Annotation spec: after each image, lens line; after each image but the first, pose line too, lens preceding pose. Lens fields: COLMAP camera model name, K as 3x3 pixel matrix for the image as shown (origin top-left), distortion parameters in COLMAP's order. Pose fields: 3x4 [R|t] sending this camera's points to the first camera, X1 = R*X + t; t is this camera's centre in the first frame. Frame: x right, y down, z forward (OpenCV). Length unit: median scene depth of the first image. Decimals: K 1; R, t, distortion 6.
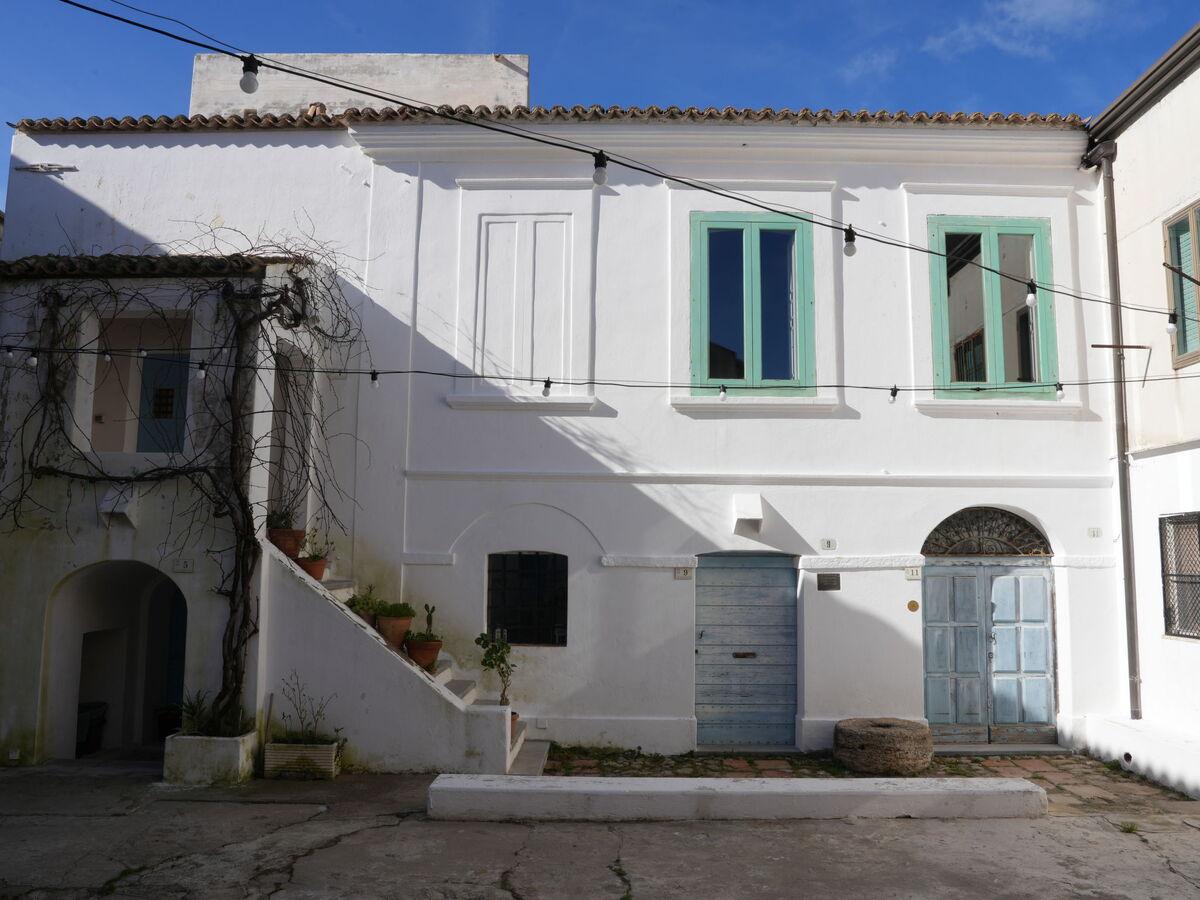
lens RADIAL K [[925.5, 0, 600.0], [0, 925.5, 450.0], [0, 0, 1]] dist [-0.119082, 0.094412]
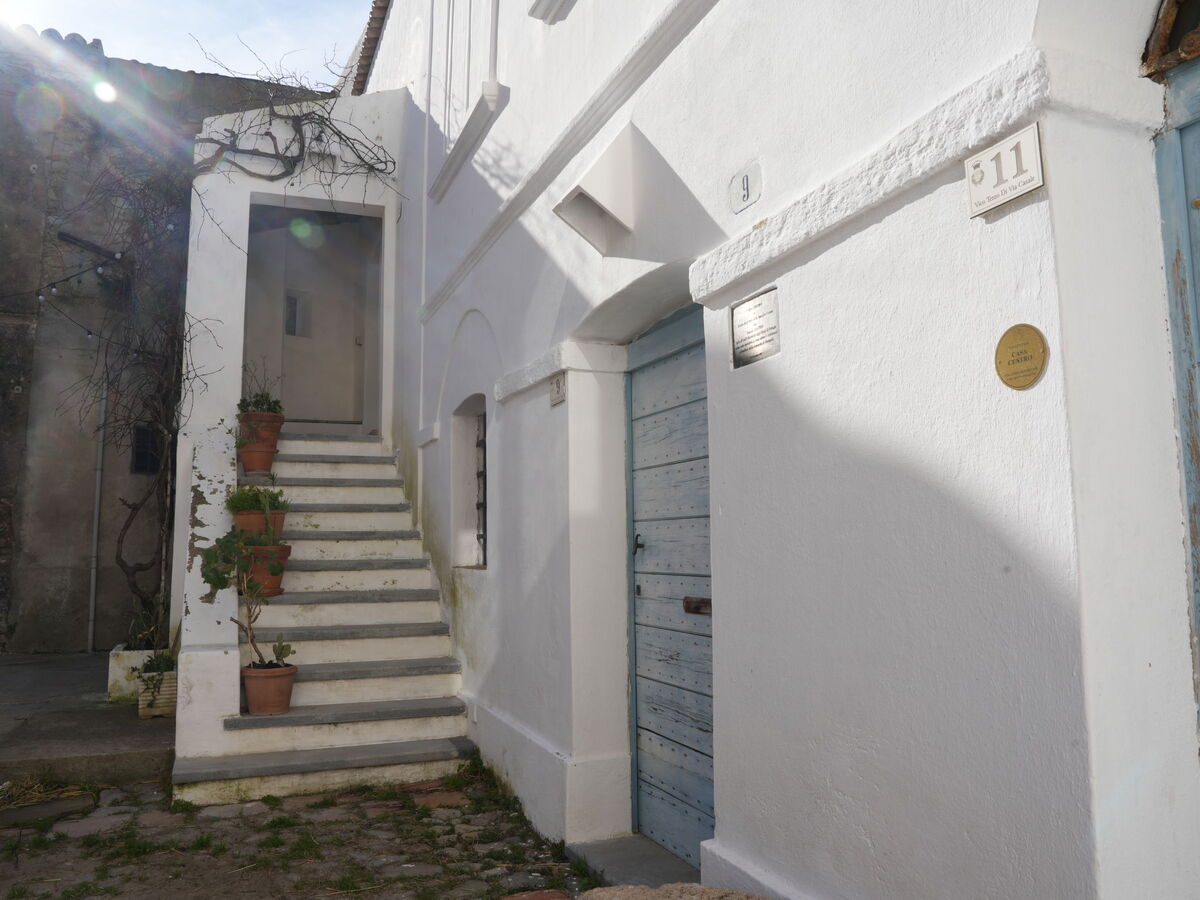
lens RADIAL K [[920.1, 0, 599.5], [0, 920.1, 446.0], [0, 0, 1]] dist [-0.122104, 0.092907]
pose [[0.393173, -0.114829, -0.912266, 0.455906], [0.124005, 0.989729, -0.071135, 0.186751], [0.911064, -0.085157, 0.403374, 0.844261]]
